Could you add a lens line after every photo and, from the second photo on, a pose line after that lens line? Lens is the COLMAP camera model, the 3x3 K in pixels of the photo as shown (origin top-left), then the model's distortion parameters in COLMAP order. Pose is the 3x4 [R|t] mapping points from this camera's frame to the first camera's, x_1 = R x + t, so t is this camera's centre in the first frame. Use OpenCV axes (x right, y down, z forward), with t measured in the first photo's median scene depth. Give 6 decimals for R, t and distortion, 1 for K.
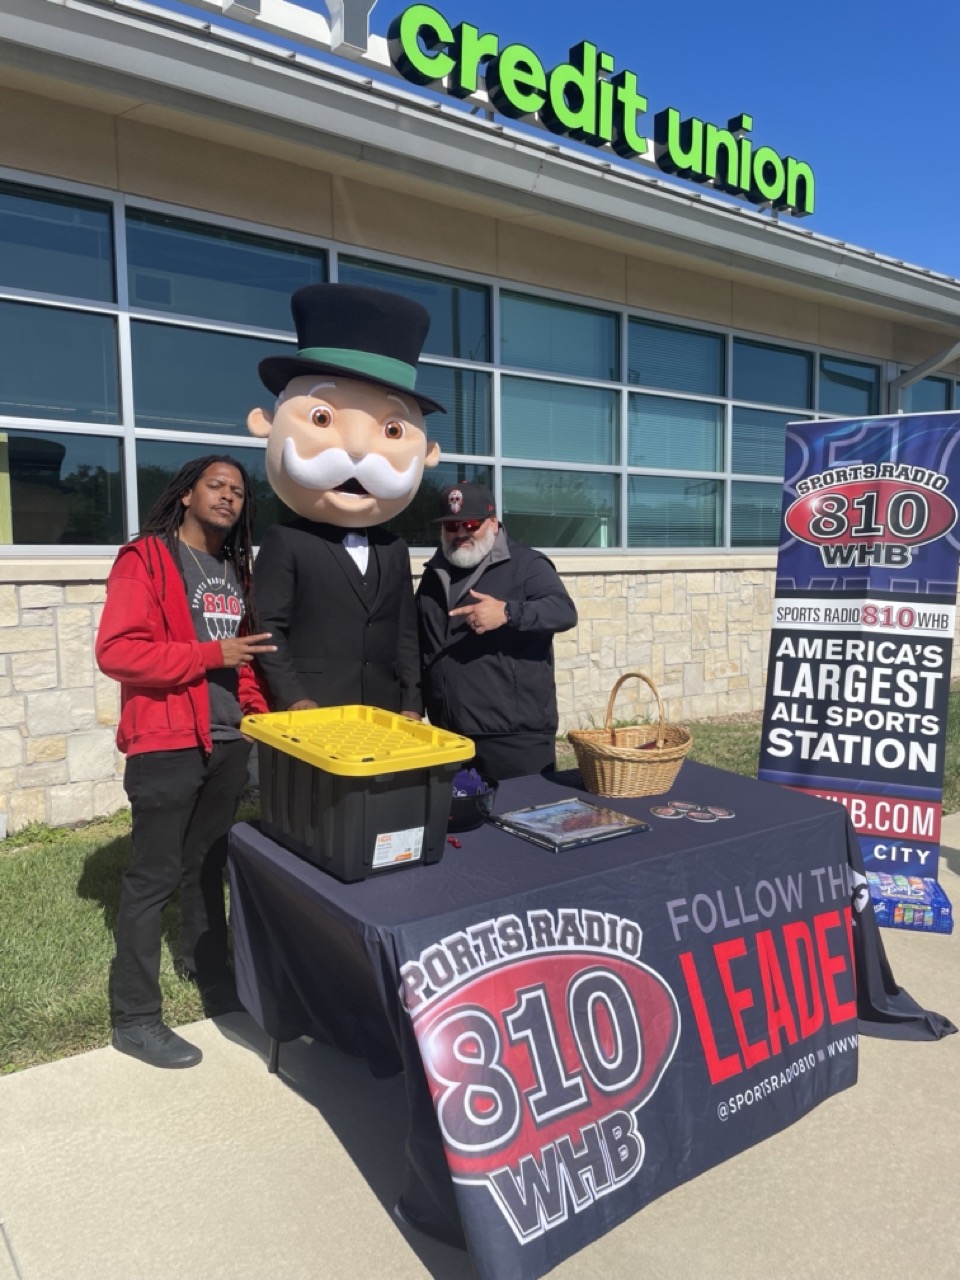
lens RADIAL K [[1152.1, 0, 480.3], [0, 1152.1, 641.5], [0, 0, 1]] dist [0.011325, -0.006944]
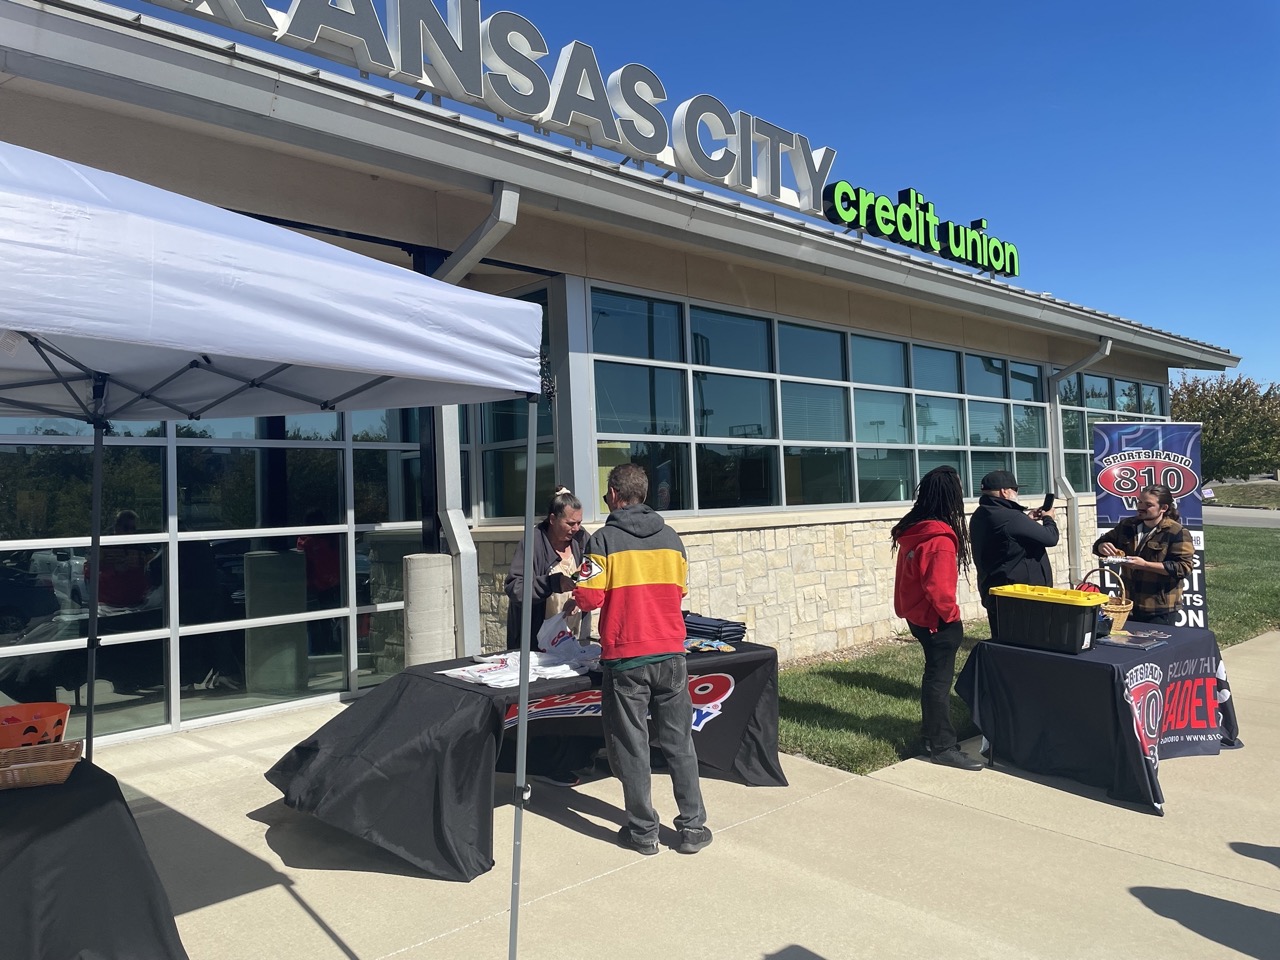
lens RADIAL K [[1046.9, 0, 648.7], [0, 1046.9, 484.0], [0, 0, 1]] dist [-0.016978, -0.012004]
pose [[0.996795, -0.035211, 0.071830, -0.402866], [0.042667, 0.993550, -0.105061, 0.022658], [-0.067667, 0.107789, 0.991868, -0.374117]]
